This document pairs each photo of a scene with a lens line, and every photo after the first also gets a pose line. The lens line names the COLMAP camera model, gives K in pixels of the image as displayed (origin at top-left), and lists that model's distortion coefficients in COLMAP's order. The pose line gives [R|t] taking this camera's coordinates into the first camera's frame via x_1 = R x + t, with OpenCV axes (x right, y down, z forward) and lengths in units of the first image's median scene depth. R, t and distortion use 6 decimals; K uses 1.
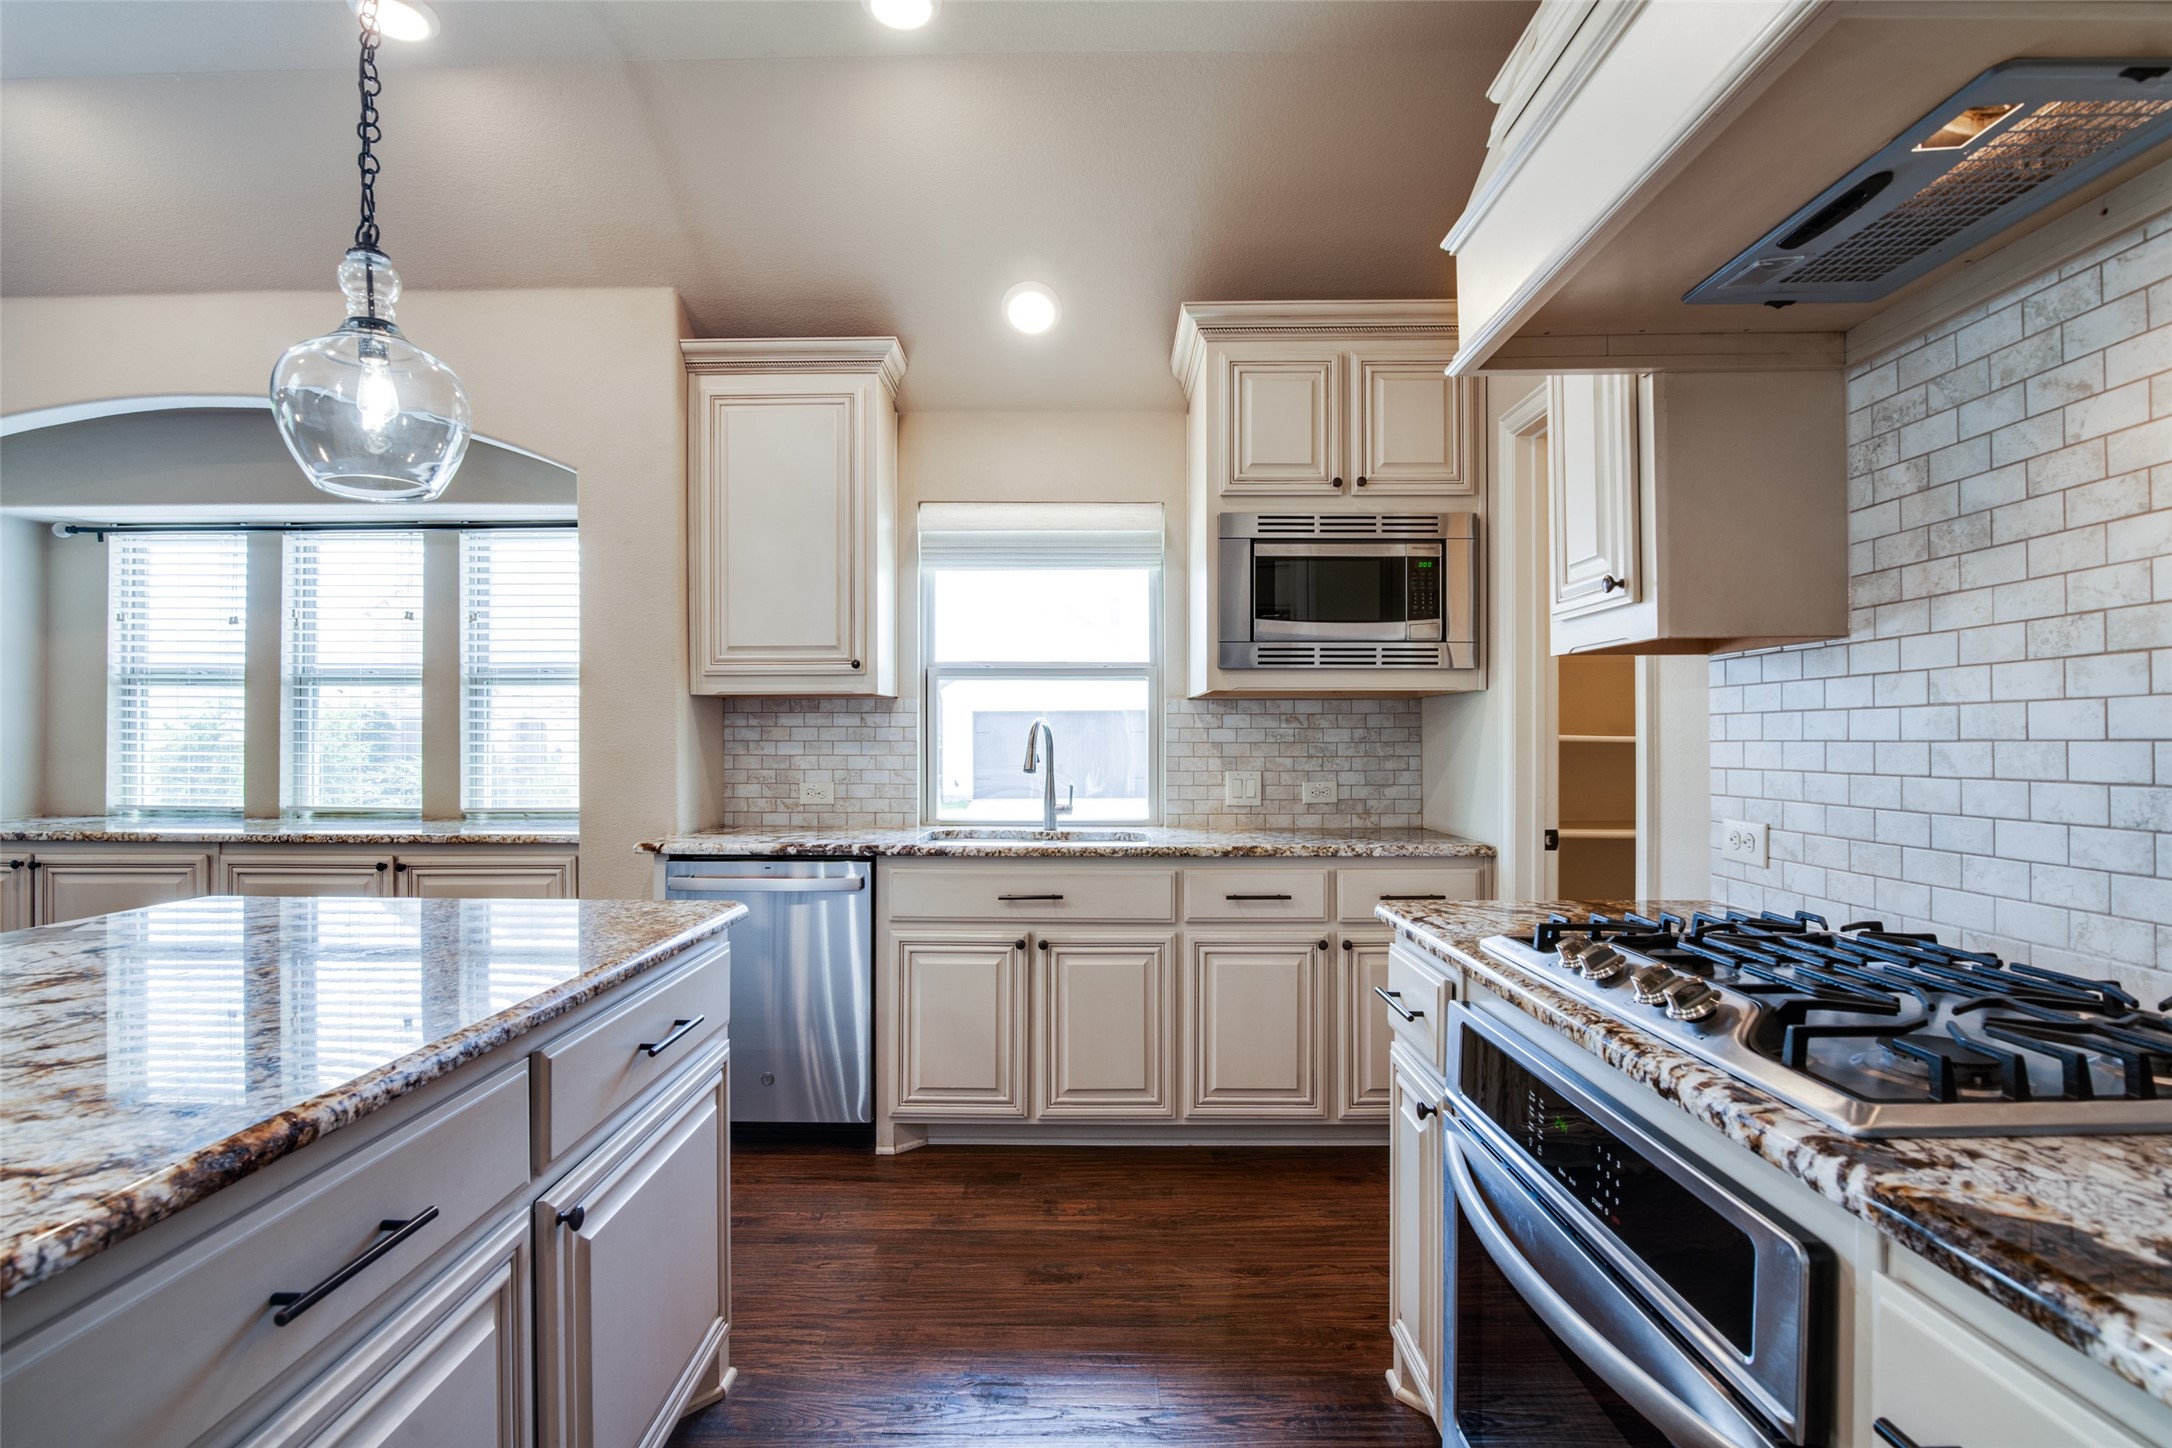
lens RADIAL K [[1008.8, 0, 1075.2], [0, 1008.8, 733.5], [0, 0, 1]] dist [-0.021523, 0.001565]
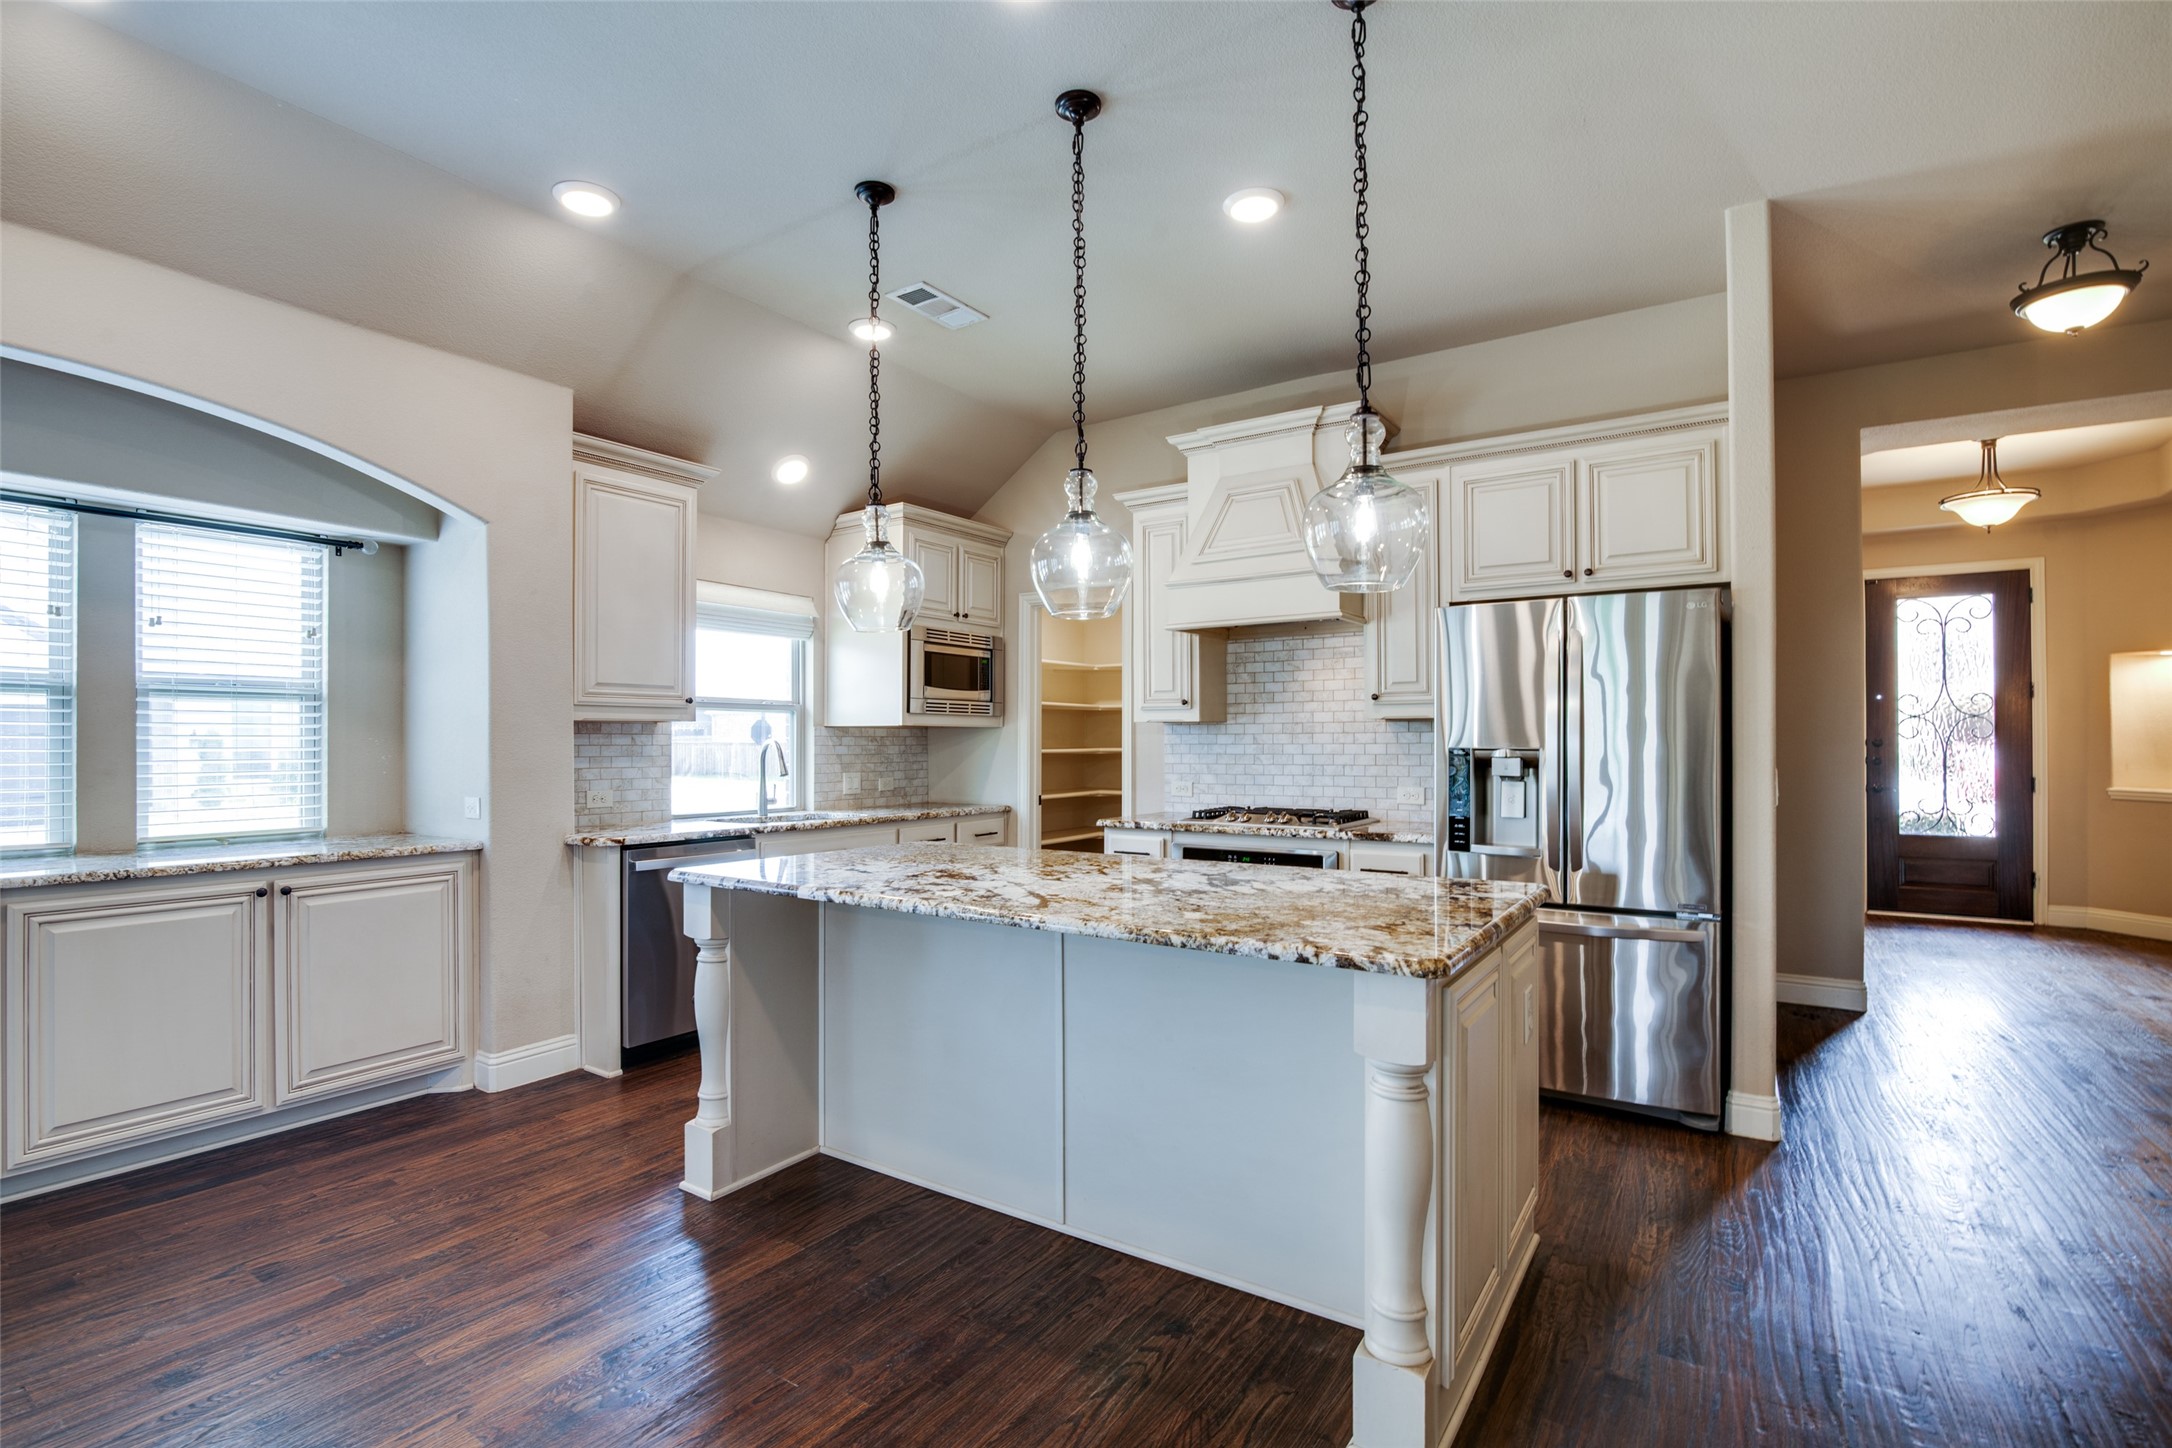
lens RADIAL K [[1008.8, 0, 1075.2], [0, 1008.8, 733.5], [0, 0, 1]] dist [-0.021523, 0.001565]
pose [[0.549408, 0.006963, 0.835525, -1.064679], [-0.004634, 0.999975, -0.005286, -0.019077], [-0.835541, -0.000967, 0.549427, -0.186704]]
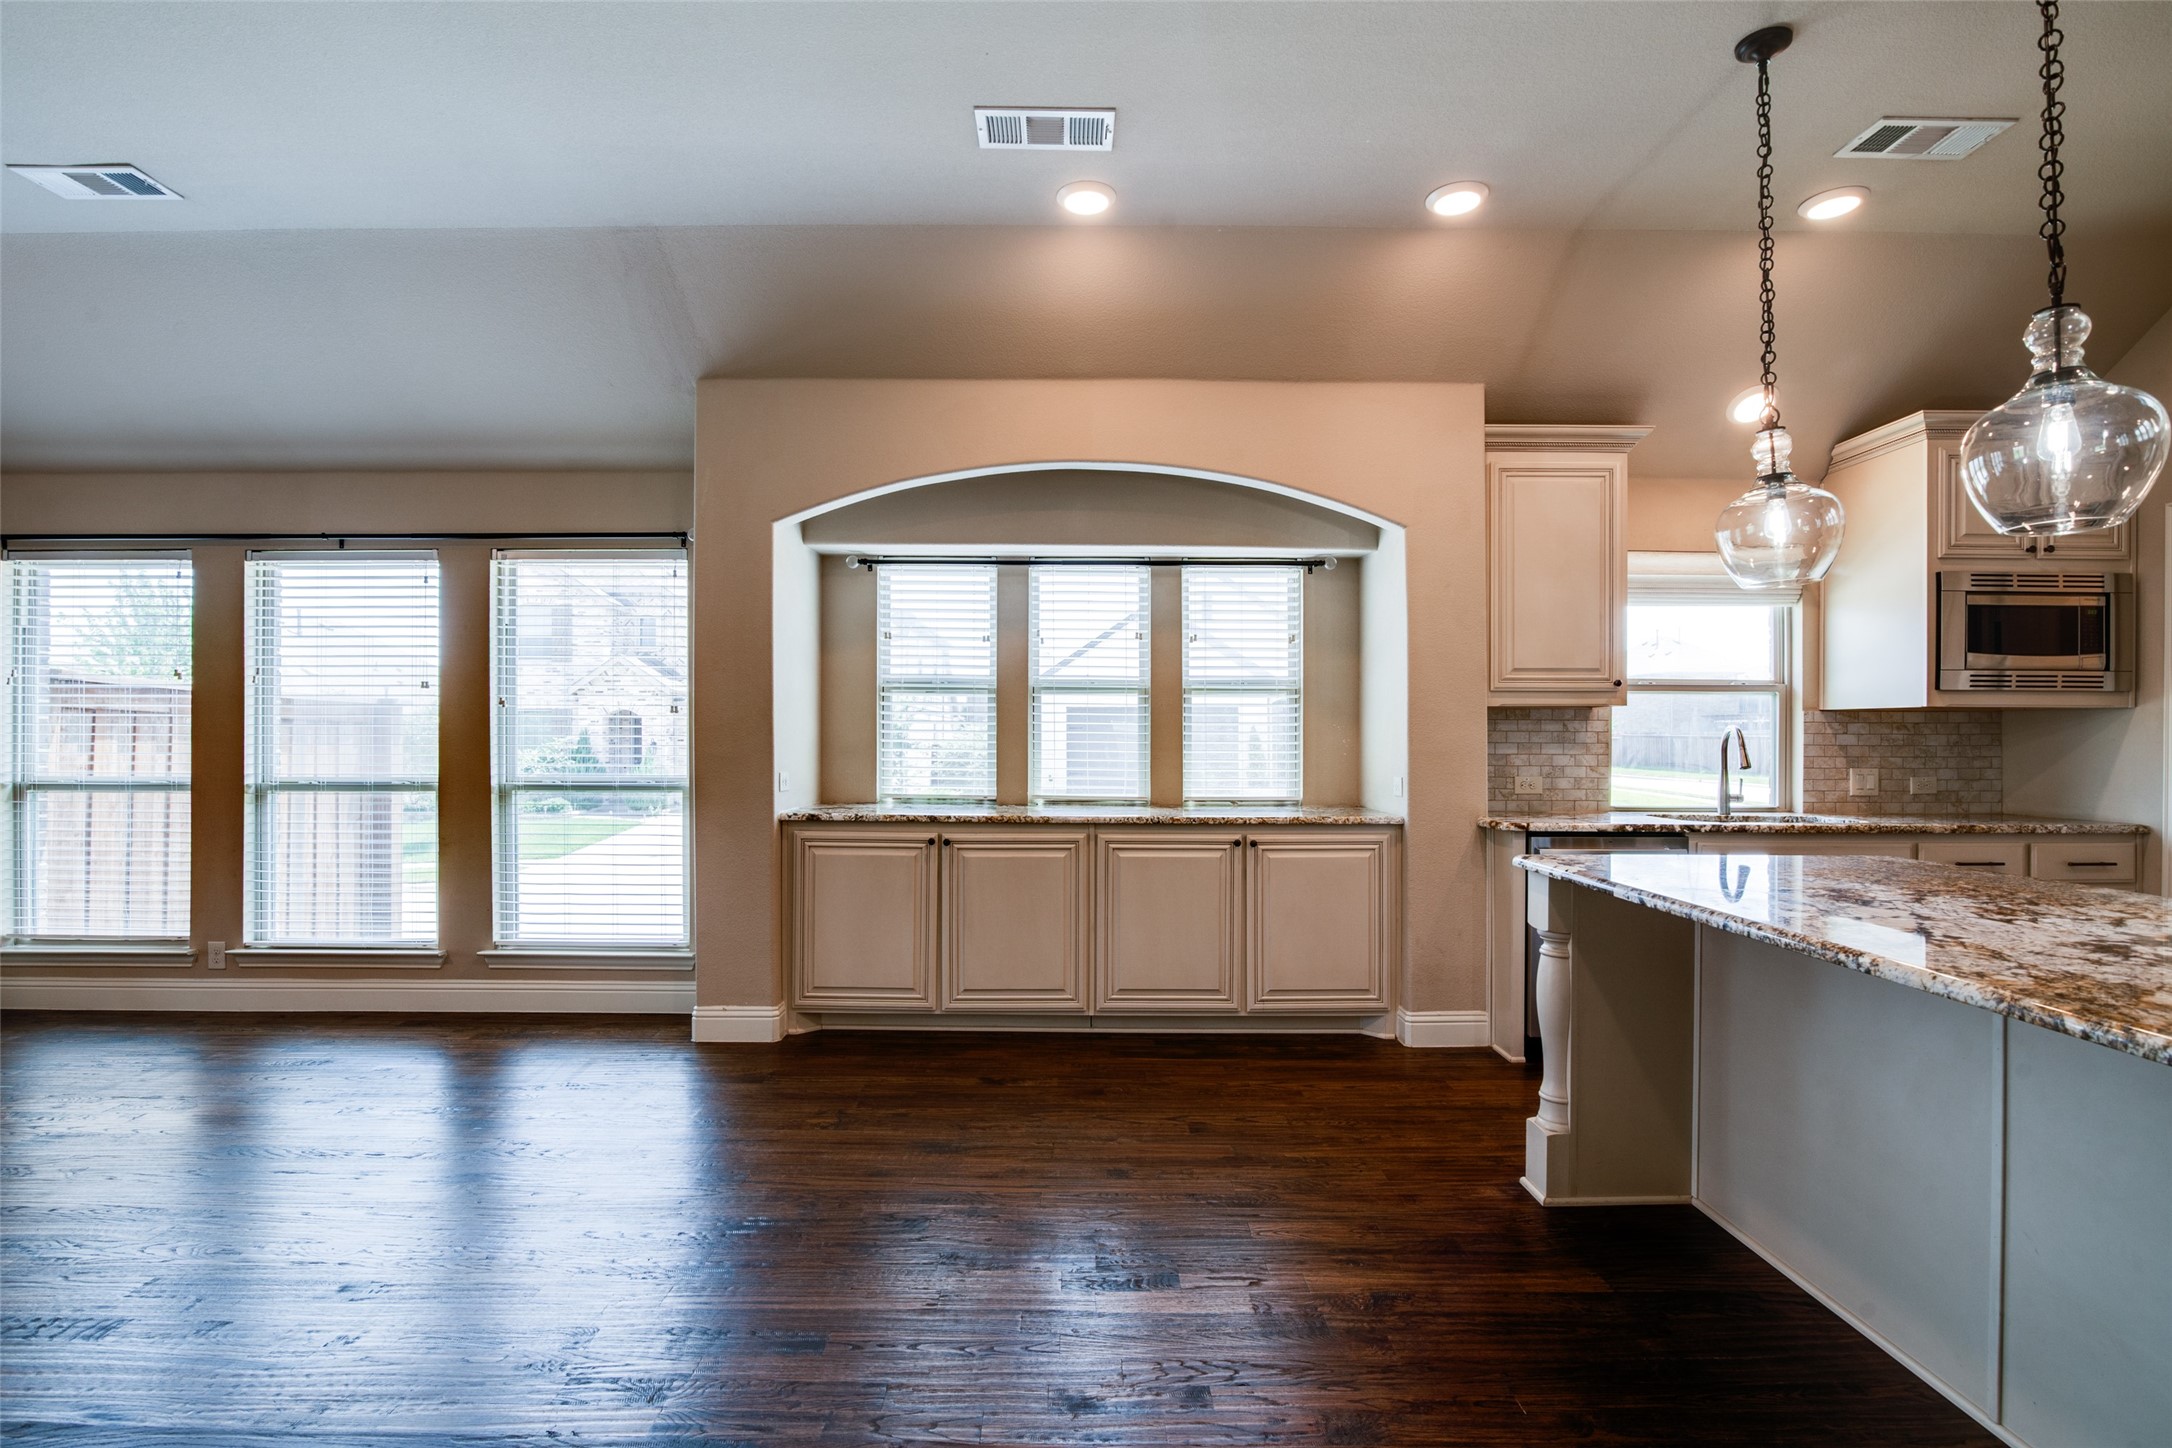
lens RADIAL K [[1029.1, 0, 1079.0], [0, 1029.1, 734.4], [0, 0, 1]] dist [-0.017818, -0.000046]
pose [[0.999902, 0.004283, 0.013326, -0.907962], [-0.004367, 0.999971, 0.006286, -0.009310], [-0.013299, -0.006344, 0.999891, -0.279301]]
